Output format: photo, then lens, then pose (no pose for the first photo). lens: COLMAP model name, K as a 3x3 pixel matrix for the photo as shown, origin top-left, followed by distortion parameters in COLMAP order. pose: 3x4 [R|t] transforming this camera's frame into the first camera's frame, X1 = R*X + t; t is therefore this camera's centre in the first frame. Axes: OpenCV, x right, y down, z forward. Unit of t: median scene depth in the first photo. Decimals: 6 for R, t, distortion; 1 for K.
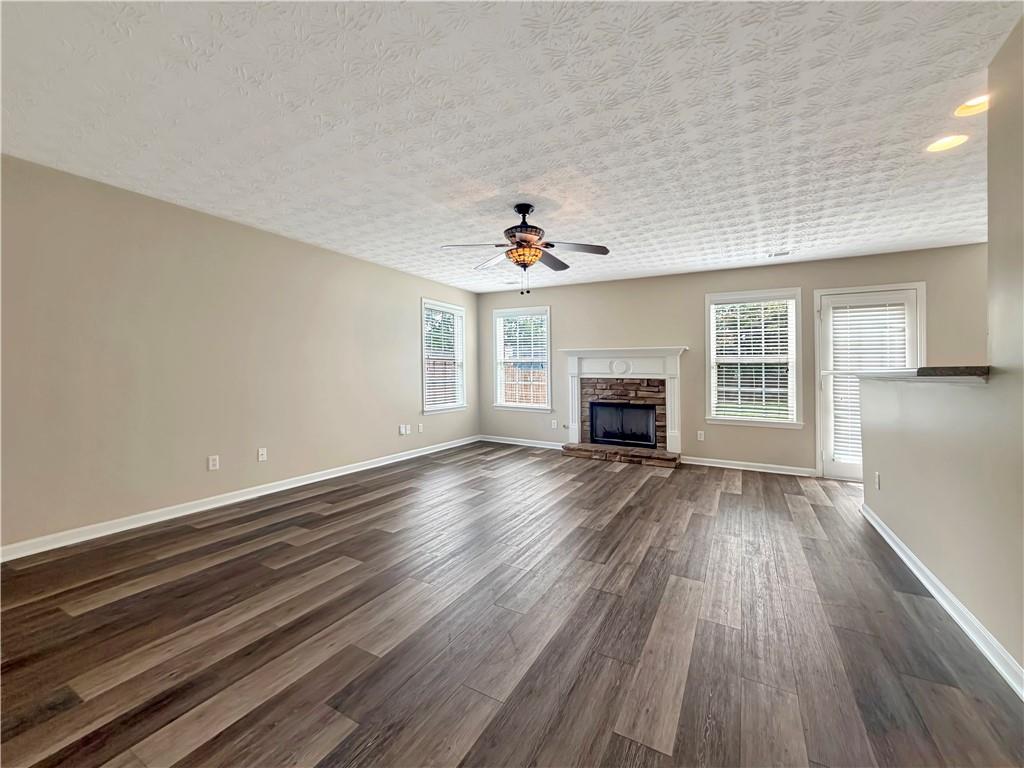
lens RADIAL K [[421.7, 0, 517.5], [0, 421.7, 374.3], [0, 0, 1]] dist [0.001633, 0.000154]
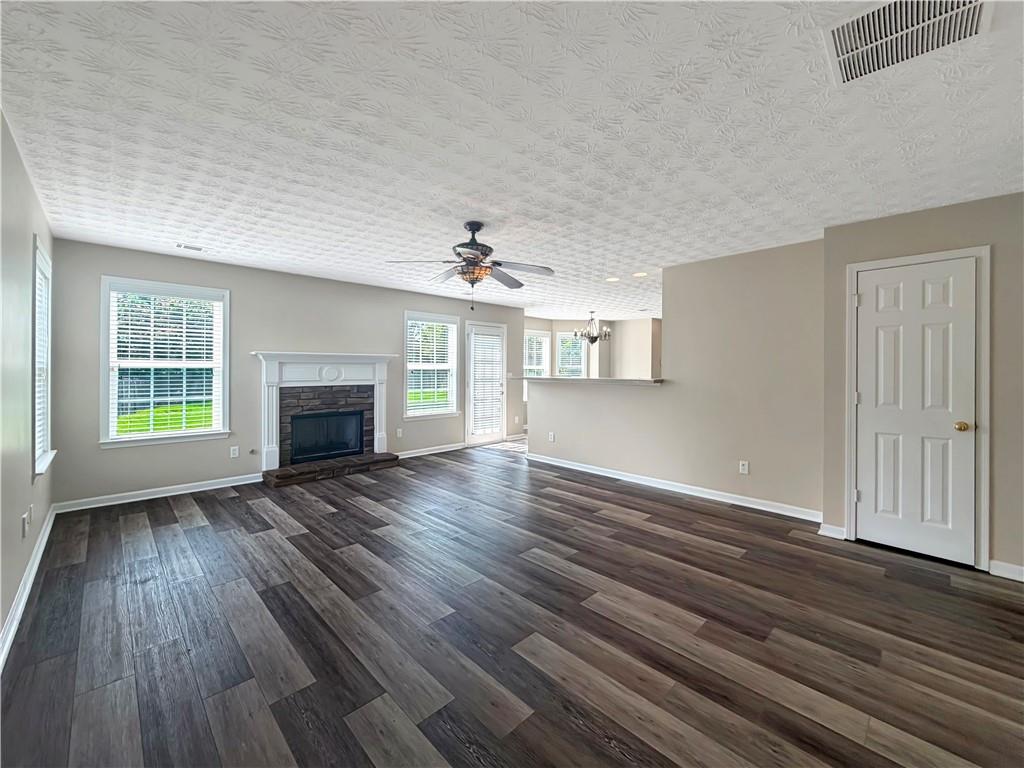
lens RADIAL K [[408.0, 0, 515.0], [0, 408.0, 362.5], [0, 0, 1]] dist [-0.008642, -0.000094]
pose [[0.281148, 0.010000, 0.959612, -0.556224], [0.008881, 0.999876, -0.013022, -0.029153], [-0.959623, 0.012183, 0.281024, 0.400276]]
